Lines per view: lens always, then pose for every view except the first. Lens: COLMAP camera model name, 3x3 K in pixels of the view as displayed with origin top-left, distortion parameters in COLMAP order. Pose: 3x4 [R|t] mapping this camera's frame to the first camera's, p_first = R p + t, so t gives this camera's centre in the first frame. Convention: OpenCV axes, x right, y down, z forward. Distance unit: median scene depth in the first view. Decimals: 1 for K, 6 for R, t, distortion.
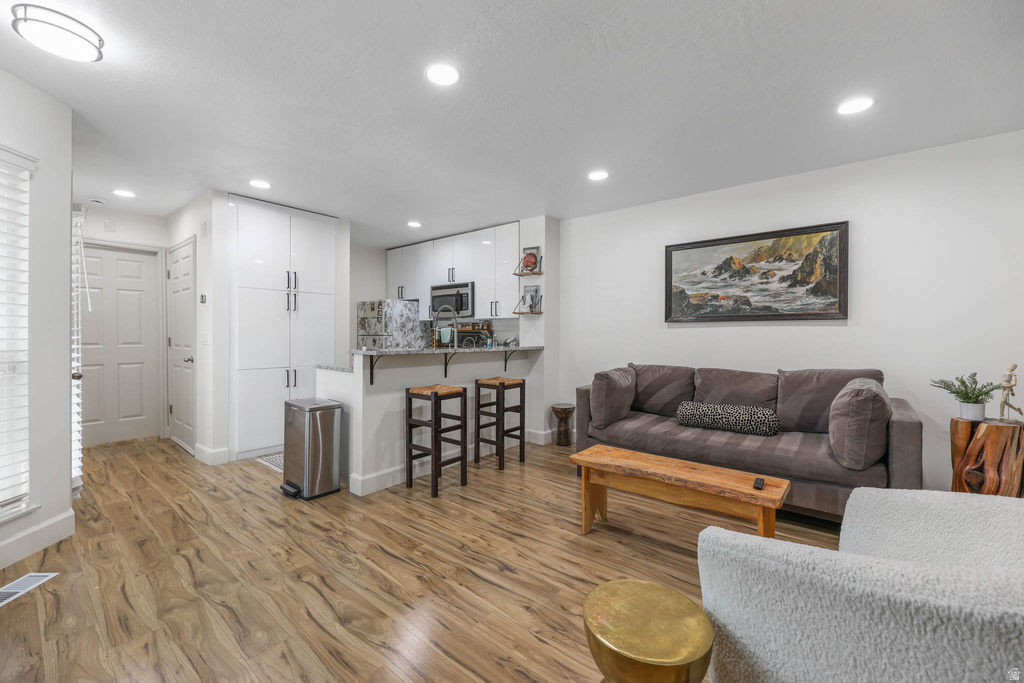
lens RADIAL K [[404.6, 0, 513.0], [0, 404.6, 333.6], [0, 0, 1]] dist [-0.007363, 0.000068]
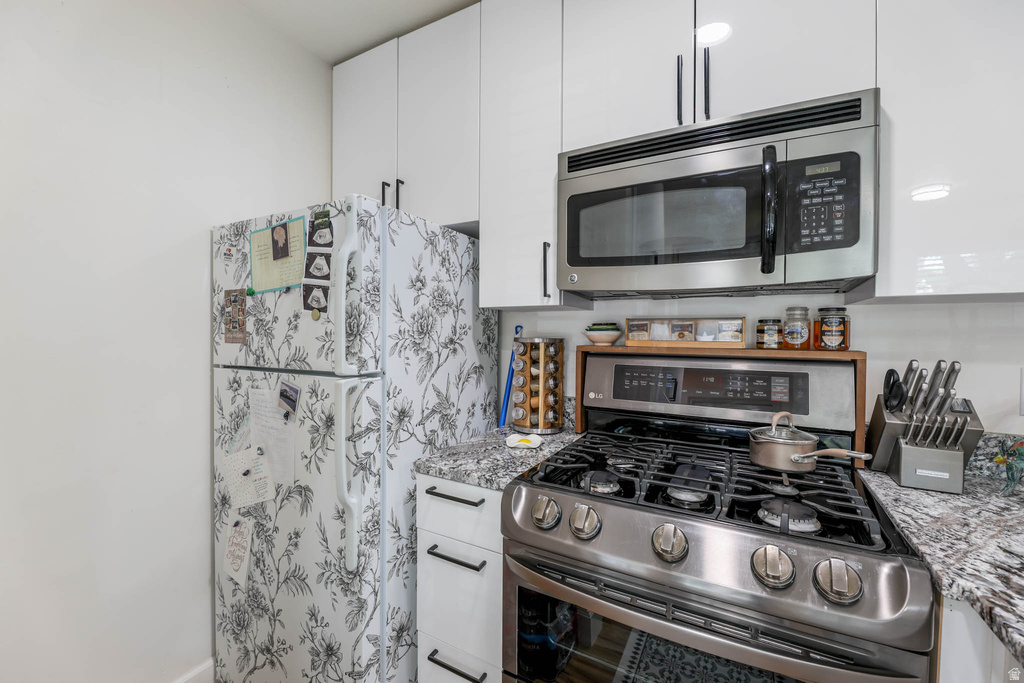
lens RADIAL K [[433.3, 0, 512.0], [0, 433.3, 341.5], [0, 0, 1]] dist [-0.004645, -0.000363]
pose [[0.984400, 0.004095, 0.175898, -0.348859], [-0.006662, 0.999880, 0.014006, -0.020496], [-0.175820, -0.014959, 0.984309, 0.984037]]
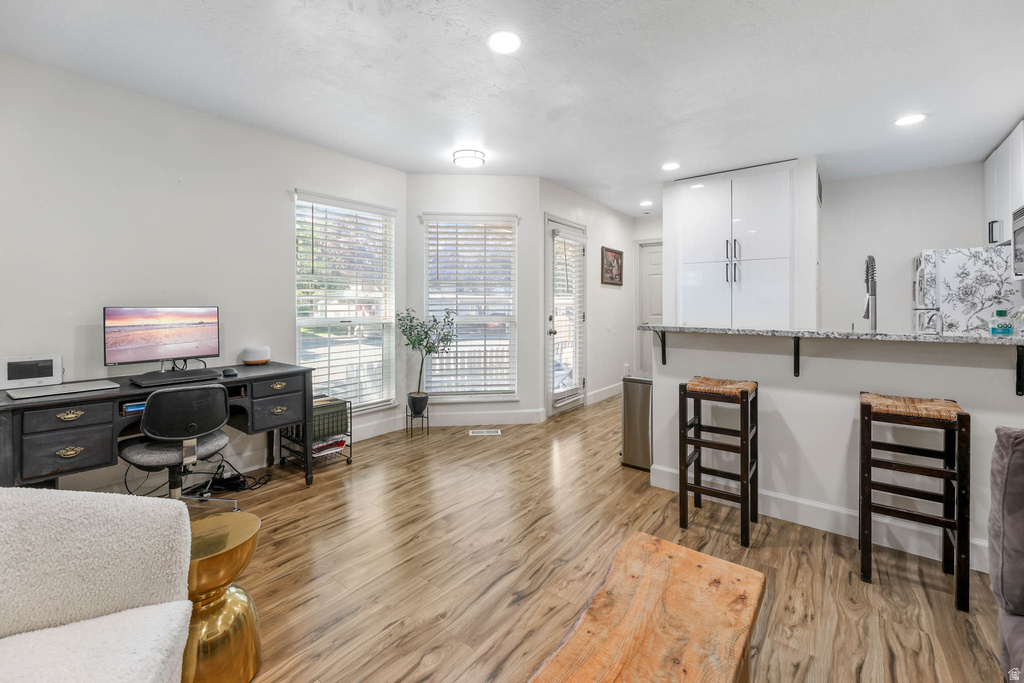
lens RADIAL K [[432.7, 0, 524.3], [0, 432.7, 298.8], [0, 0, 1]] dist [-0.001074, -0.000256]
pose [[0.047317, -0.021357, -0.998652, 0.397876], [-0.001609, 0.999768, -0.021457, 0.004602], [0.998879, 0.002622, 0.047272, 0.462206]]
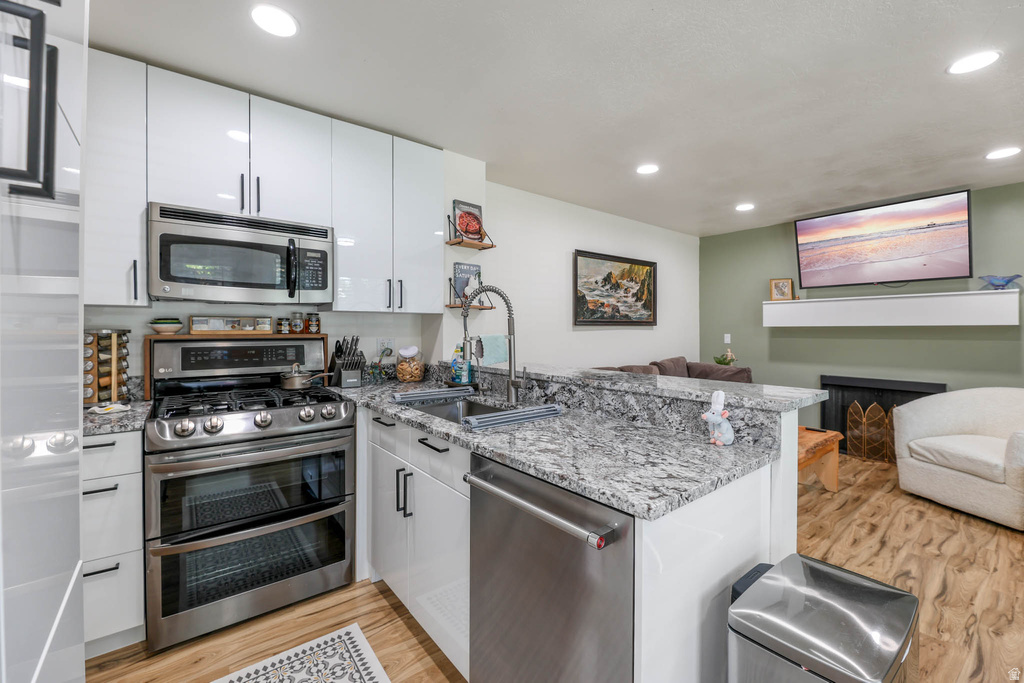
lens RADIAL K [[415.4, 0, 512.2], [0, 415.4, 329.8], [0, 0, 1]] dist [-0.000300, -0.004337]
pose [[0.225395, -0.004719, 0.974256, -0.596103], [0.000819, 0.999989, 0.004654, -0.019824], [-0.974267, -0.000251, 0.225397, 0.824679]]
